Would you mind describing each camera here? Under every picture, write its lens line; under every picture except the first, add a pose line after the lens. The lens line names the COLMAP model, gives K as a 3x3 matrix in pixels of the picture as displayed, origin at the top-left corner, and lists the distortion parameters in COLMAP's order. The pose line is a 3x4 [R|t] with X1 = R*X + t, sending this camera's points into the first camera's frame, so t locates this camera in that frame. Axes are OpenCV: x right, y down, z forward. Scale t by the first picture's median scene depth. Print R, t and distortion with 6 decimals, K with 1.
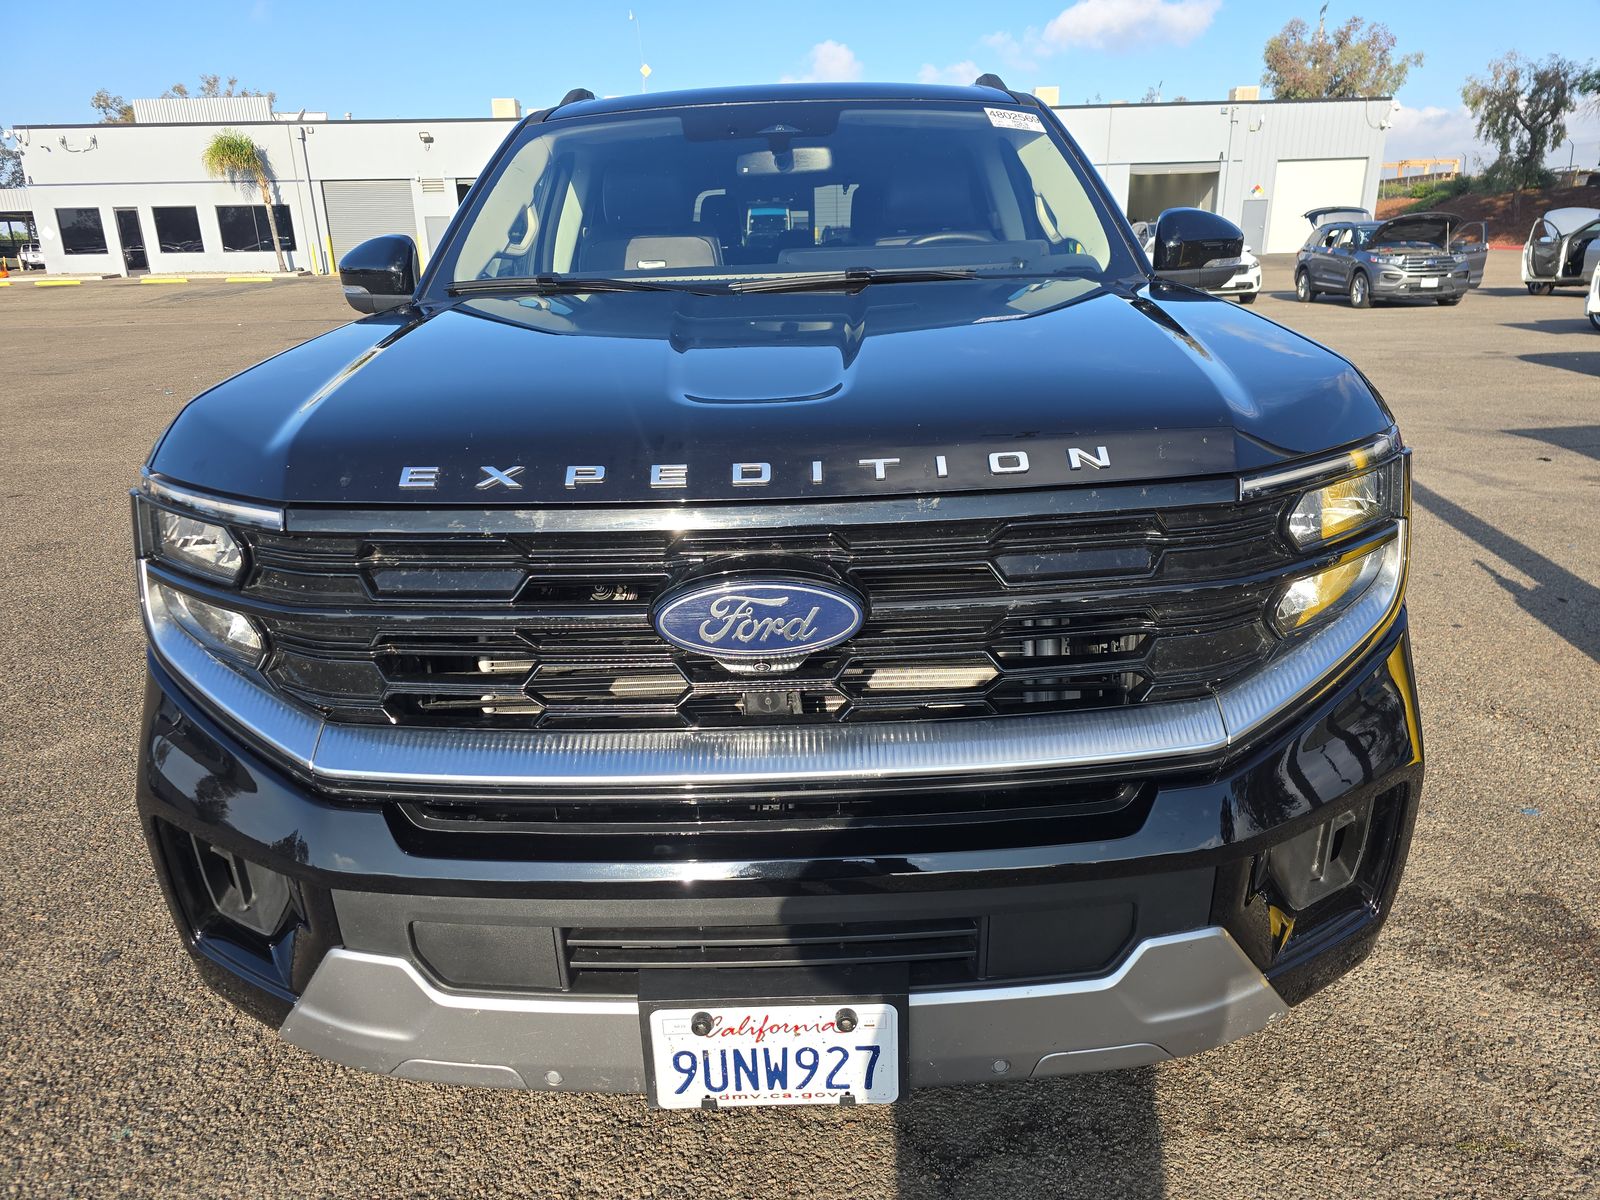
lens RADIAL K [[1072.6, 0, 800.0], [0, 1072.6, 600.0], [0, 0, 1]] dist [0.080231, -0.000548]
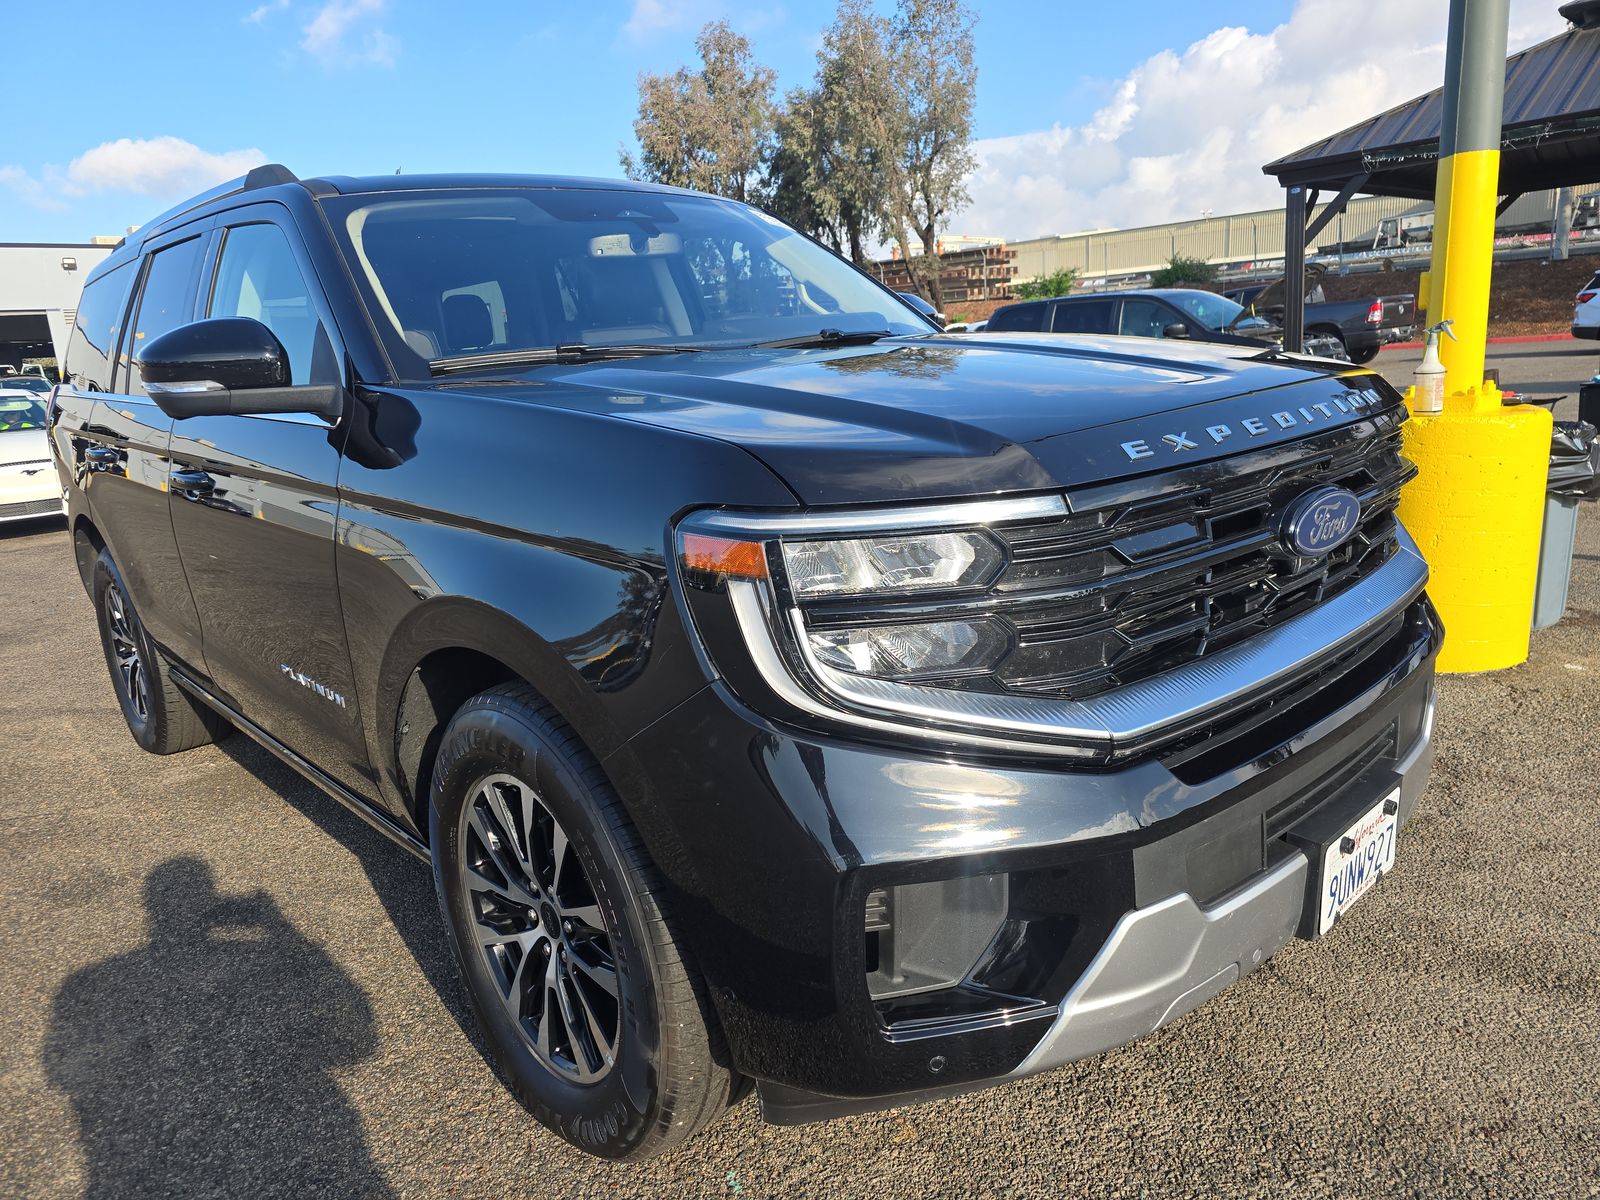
lens RADIAL K [[1072.6, 0, 800.0], [0, 1072.6, 600.0], [0, 0, 1]] dist [0.080231, -0.000548]
pose [[0.727326, -0.183852, 0.661207, -1.323237], [0.263004, 0.964564, -0.021102, -0.028604], [-0.633897, 0.189248, 0.749906, 0.387112]]
